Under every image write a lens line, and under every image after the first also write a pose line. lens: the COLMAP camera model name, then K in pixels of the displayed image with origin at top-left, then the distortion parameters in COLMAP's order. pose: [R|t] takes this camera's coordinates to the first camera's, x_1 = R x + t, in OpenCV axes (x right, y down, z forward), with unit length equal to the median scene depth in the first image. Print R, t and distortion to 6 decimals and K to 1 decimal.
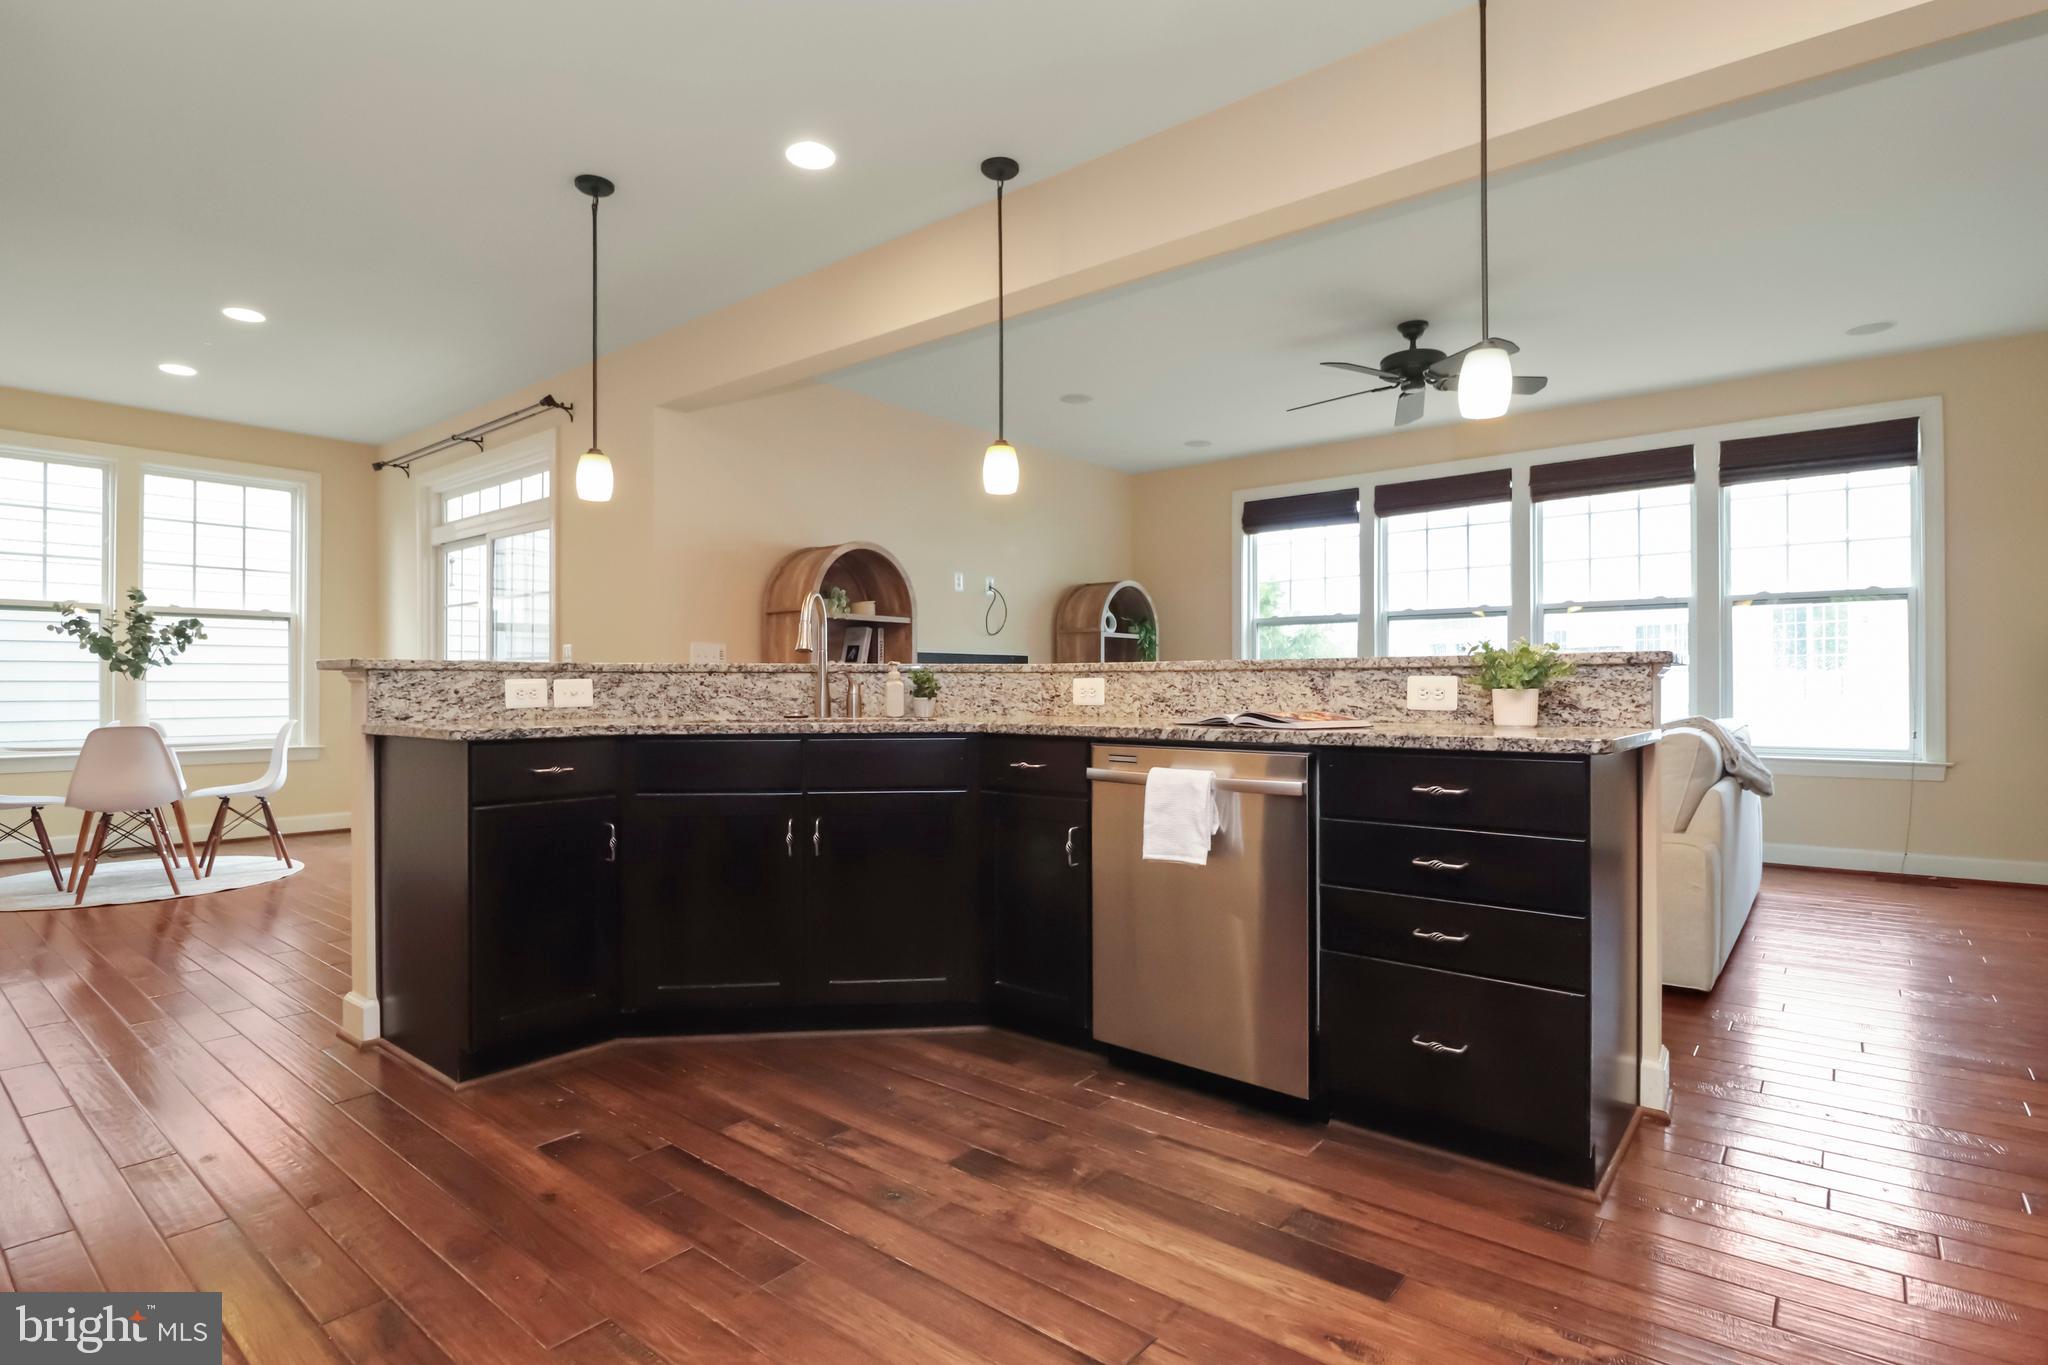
lens RADIAL K [[1010.1, 0, 1035.5], [0, 1010.1, 690.4], [0, 0, 1]] dist [-0.011134, -0.002492]
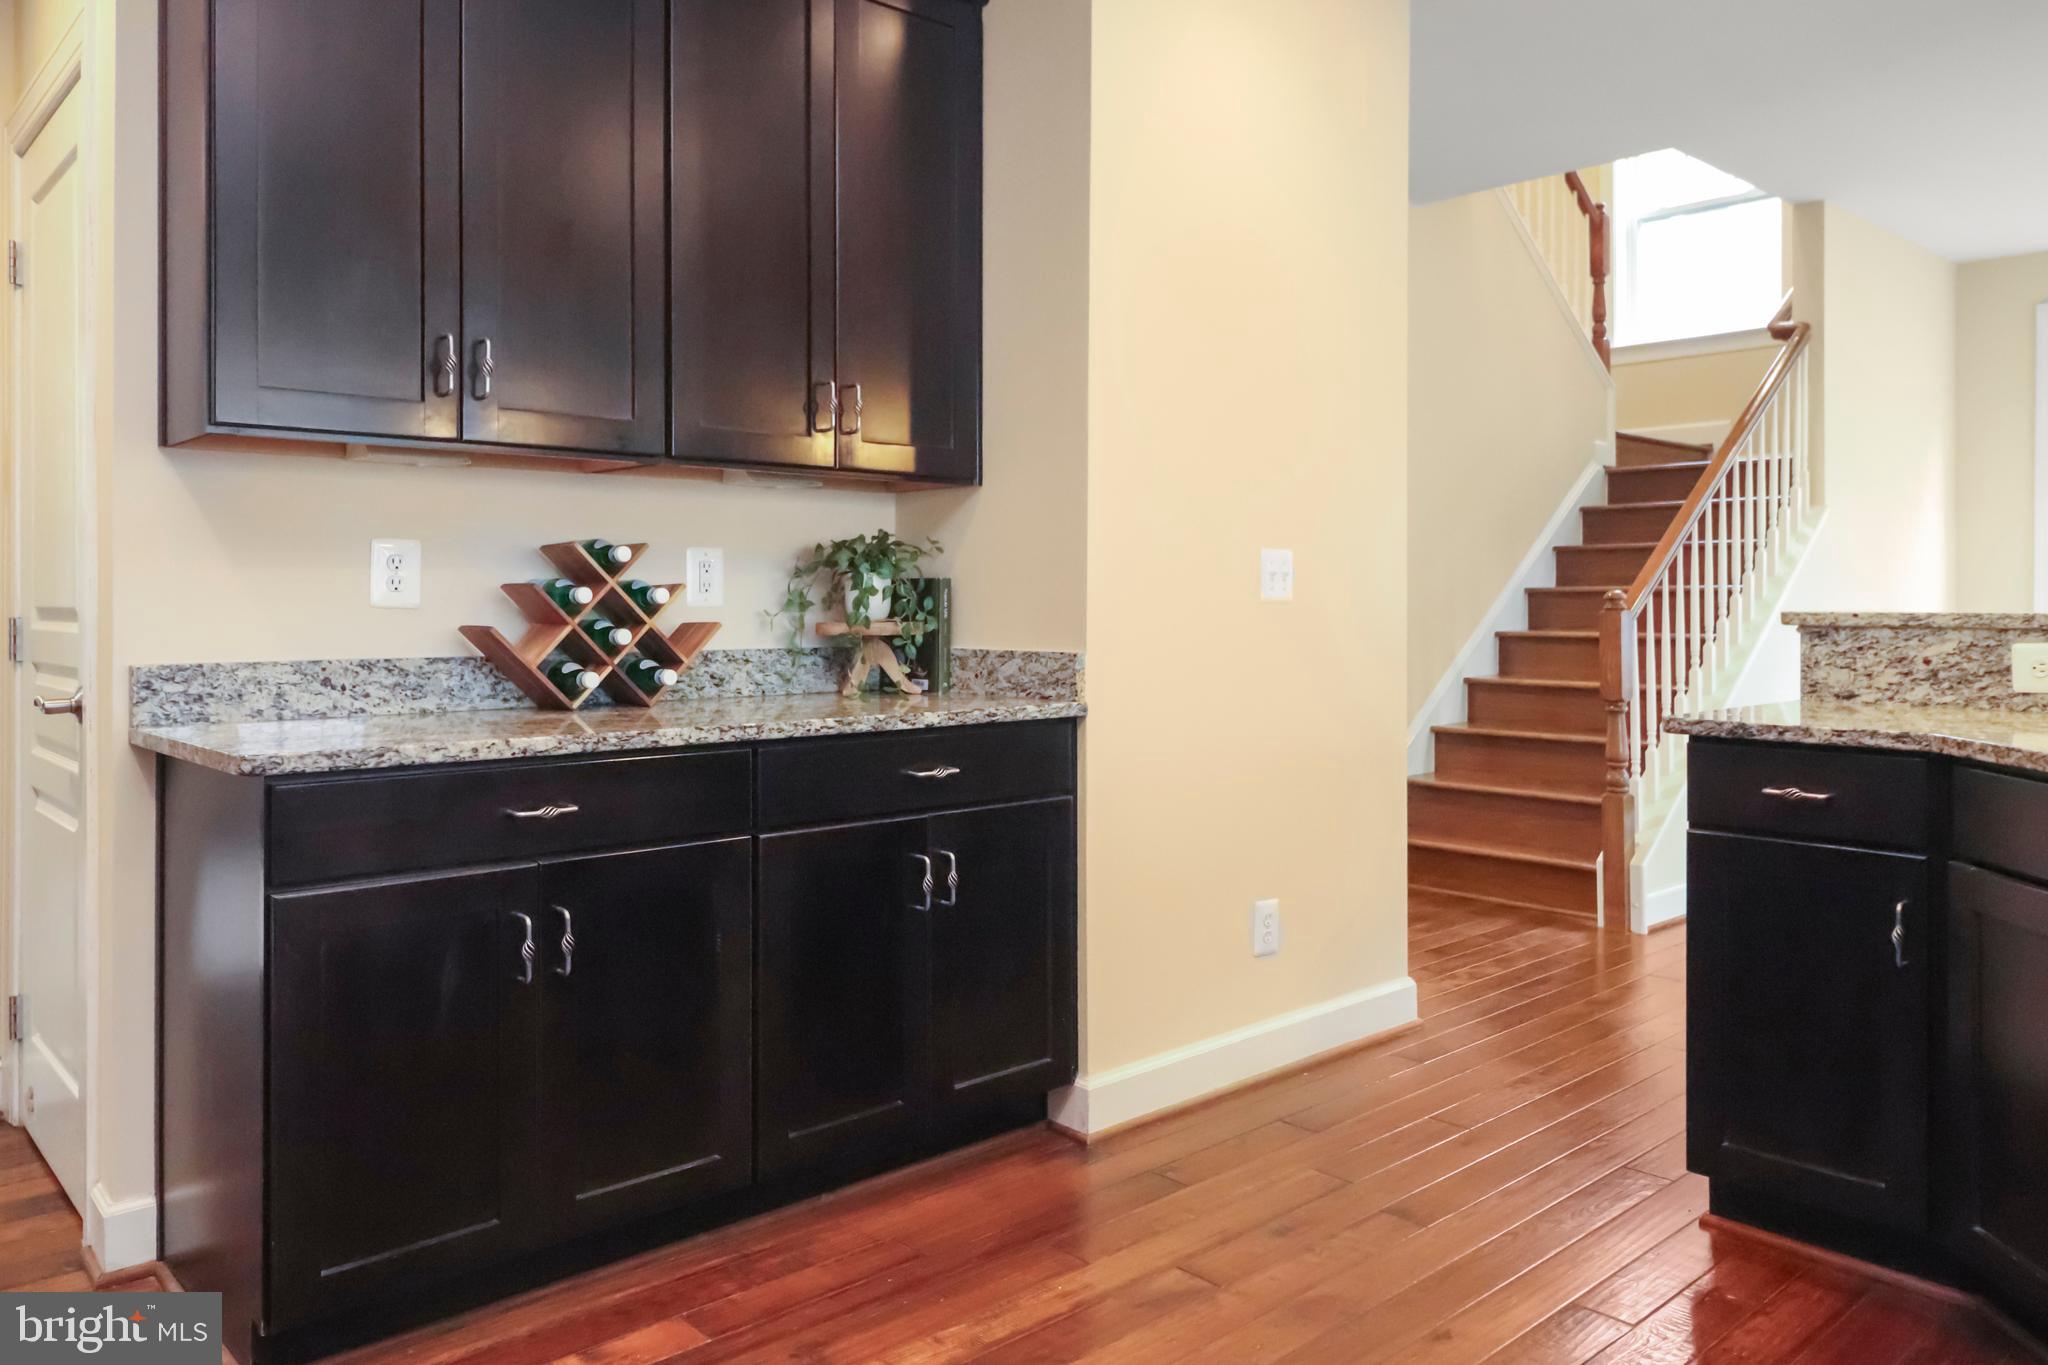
lens RADIAL K [[1459.3, 0, 1022.5], [0, 1459.3, 595.7], [0, 0, 1]] dist [0.004992, 0.002259]
pose [[-0.149321, -0.001310, -0.988788, 0.453678], [-0.004015, 0.999992, -0.000719, -0.038875], [0.988781, 0.003862, -0.149325, 0.579419]]
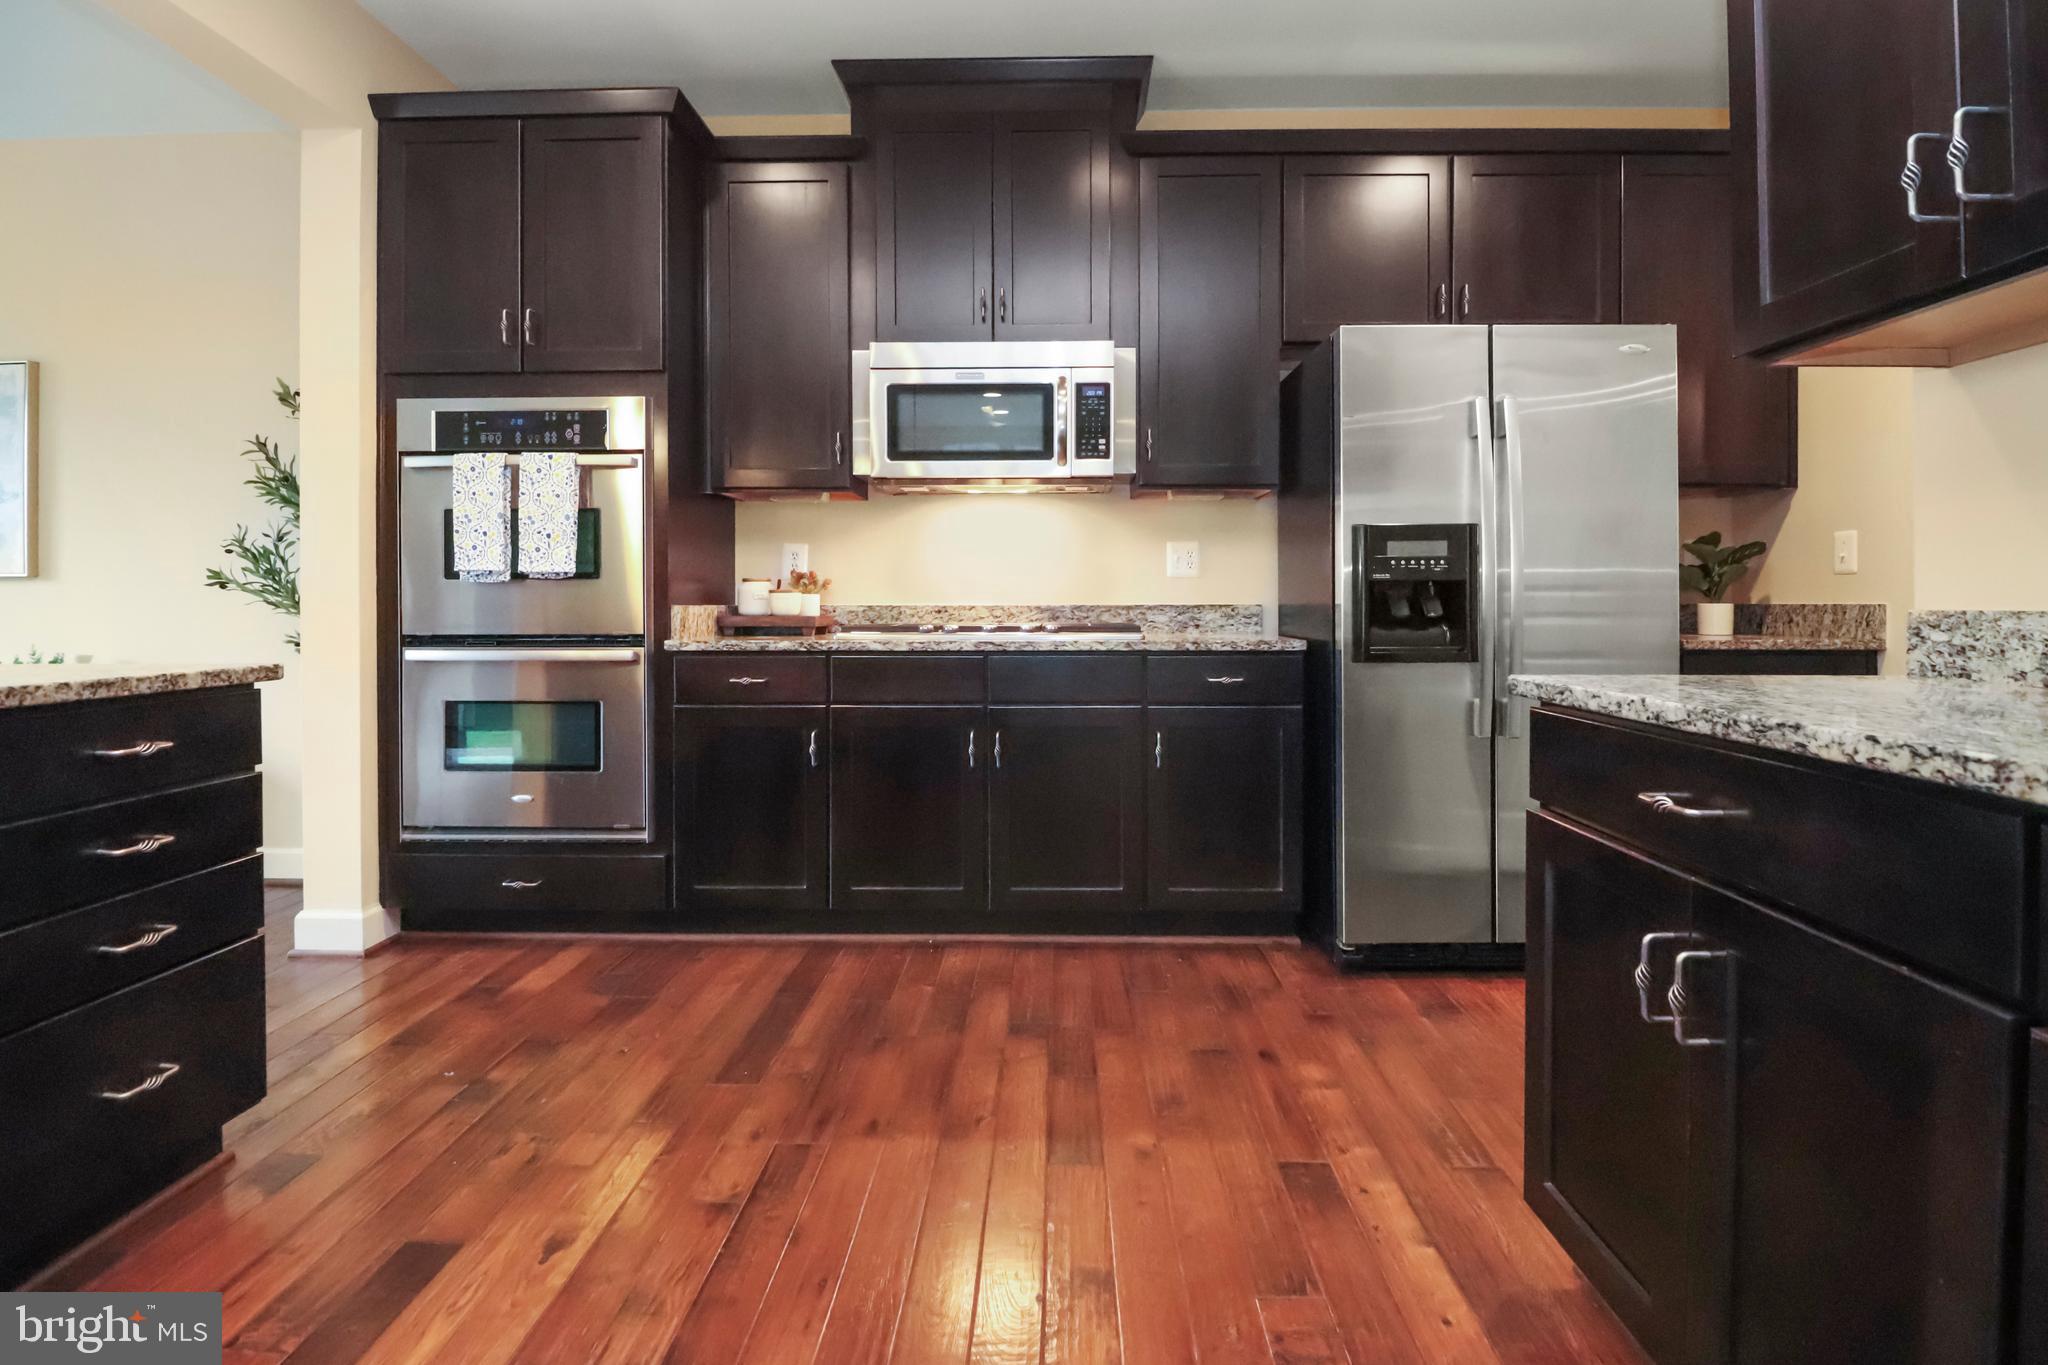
lens RADIAL K [[938.2, 0, 1016.1], [0, 938.2, 604.5], [0, 0, 1]] dist [-0.010460, -0.004724]
pose [[-0.587432, 0.002122, 0.809271, -0.404556], [0.006356, 0.999978, 0.001991, -0.005203], [-0.809248, 0.006313, -0.587433, 0.635347]]
